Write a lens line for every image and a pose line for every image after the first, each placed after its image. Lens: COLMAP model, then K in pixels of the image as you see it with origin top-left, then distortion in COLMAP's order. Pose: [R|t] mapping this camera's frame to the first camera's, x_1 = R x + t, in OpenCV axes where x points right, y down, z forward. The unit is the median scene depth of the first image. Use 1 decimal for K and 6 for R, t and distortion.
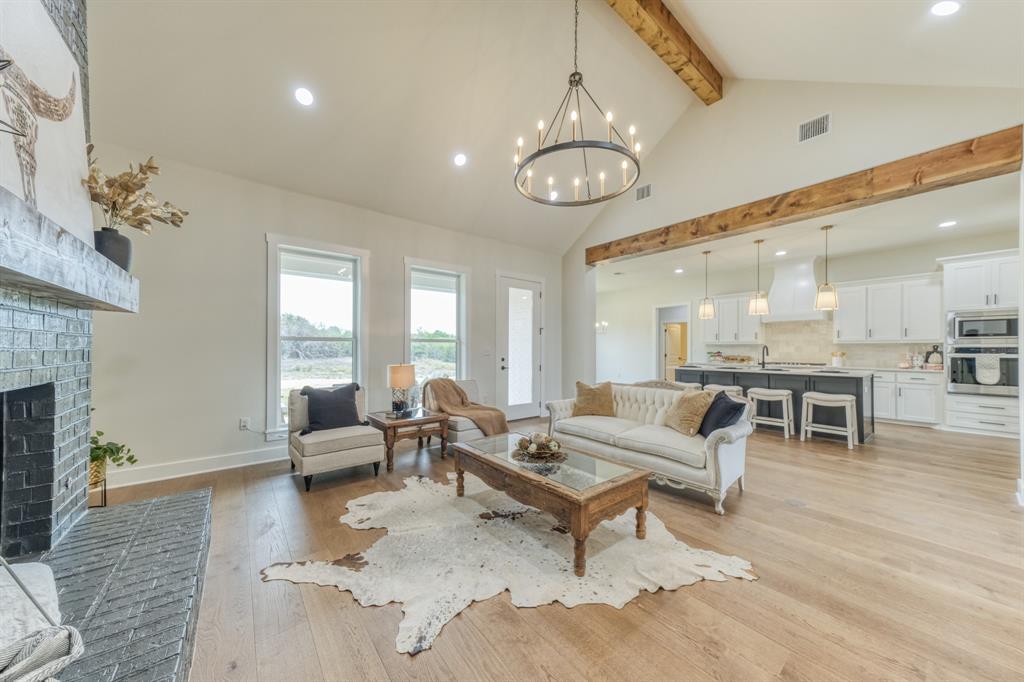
lens RADIAL K [[348.8, 0, 515.2], [0, 348.8, 345.3], [0, 0, 1]] dist [-0.009923, 0.010622]
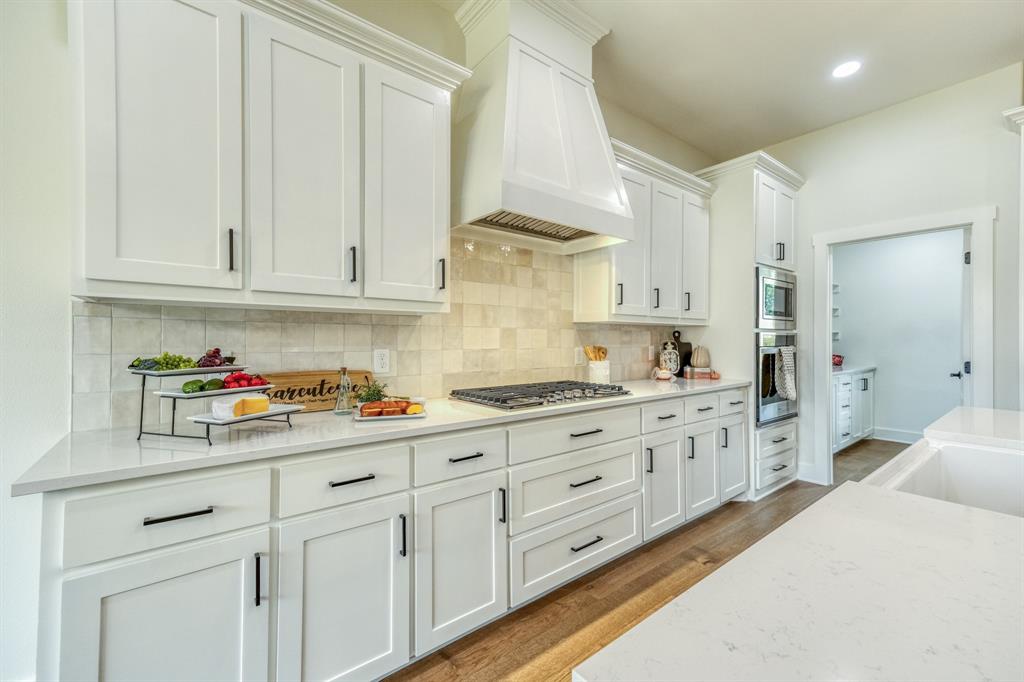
lens RADIAL K [[423.0, 0, 512.0], [0, 423.0, 341.0], [0, 0, 1]] dist [0.015760, 0.000158]
pose [[0.005589, -0.006079, 0.999966, 0.581774], [-0.012776, 0.999899, 0.006150, 0.014750], [-0.999903, -0.012810, 0.005511, 1.277278]]
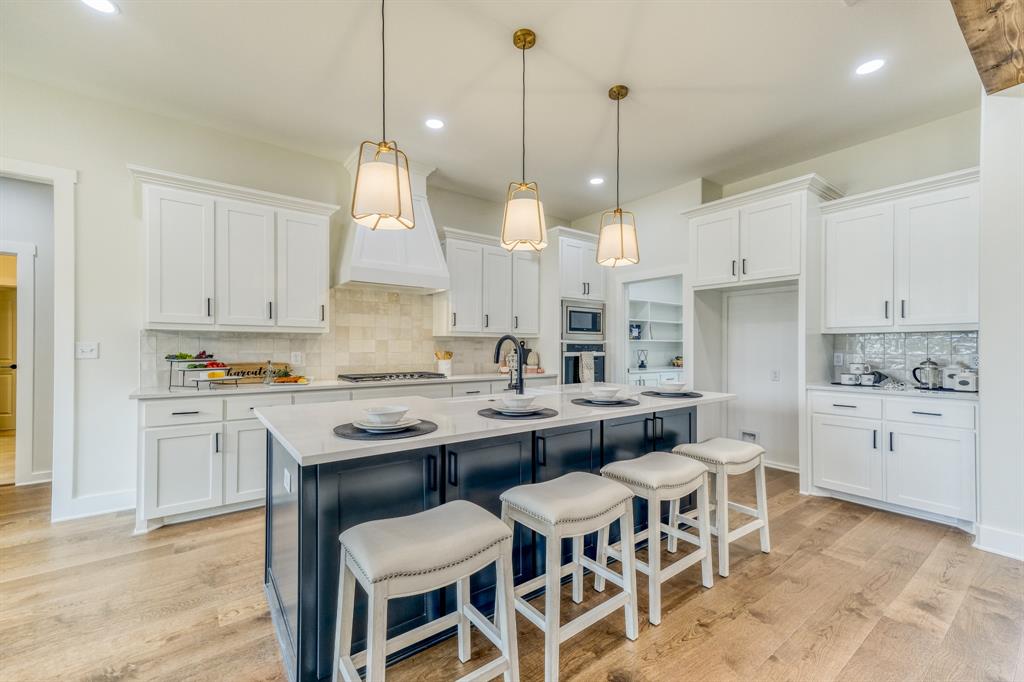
lens RADIAL K [[422.1, 0, 516.6], [0, 422.1, 349.5], [0, 0, 1]] dist [0.015945, 0.000363]
pose [[0.029668, -0.007450, 0.999532, 0.271691], [-0.012605, 0.999890, 0.007827, 0.011853], [-0.999480, -0.012832, 0.029571, 1.013219]]
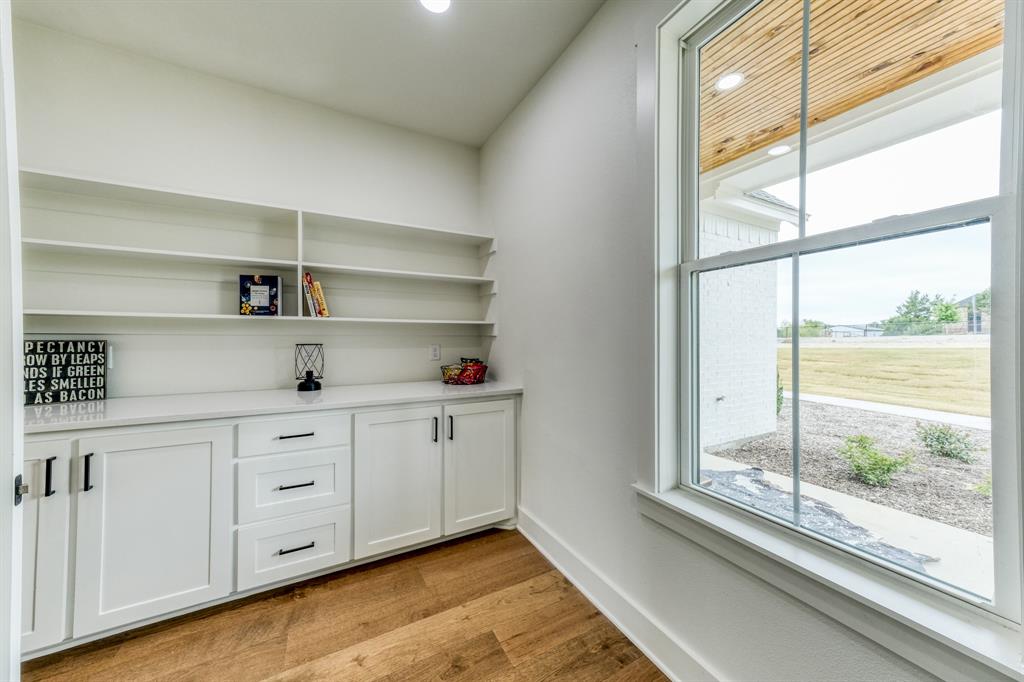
lens RADIAL K [[348.8, 0, 515.2], [0, 348.8, 345.3], [0, 0, 1]] dist [-0.009923, 0.010622]
pose [[0.185584, -0.028220, 0.982223, 1.130619], [-0.010192, 0.999478, 0.030642, 0.005895], [-0.982576, -0.015697, 0.185199, 0.412044]]
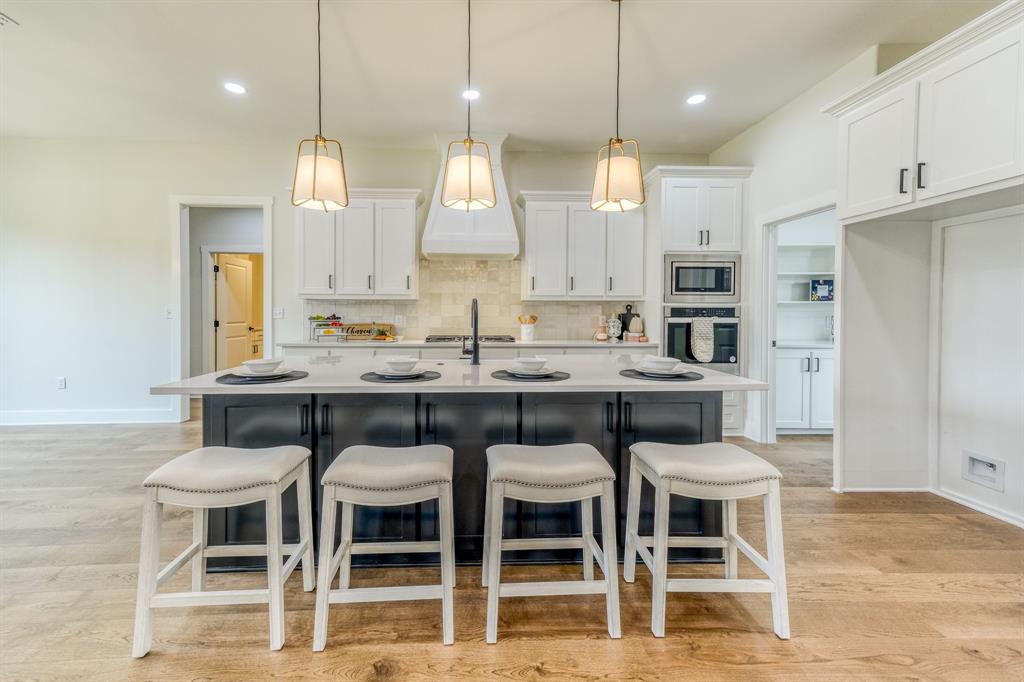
lens RADIAL K [[423.2, 0, 486.7], [0, 423.2, 317.9], [0, 0, 1]] dist [0.019539, 0.000382]
pose [[0.598286, -0.012148, 0.801191, 0.383511], [-0.010212, 0.999688, 0.022783, 0.009942], [-0.801218, -0.021813, 0.597975, 0.750006]]
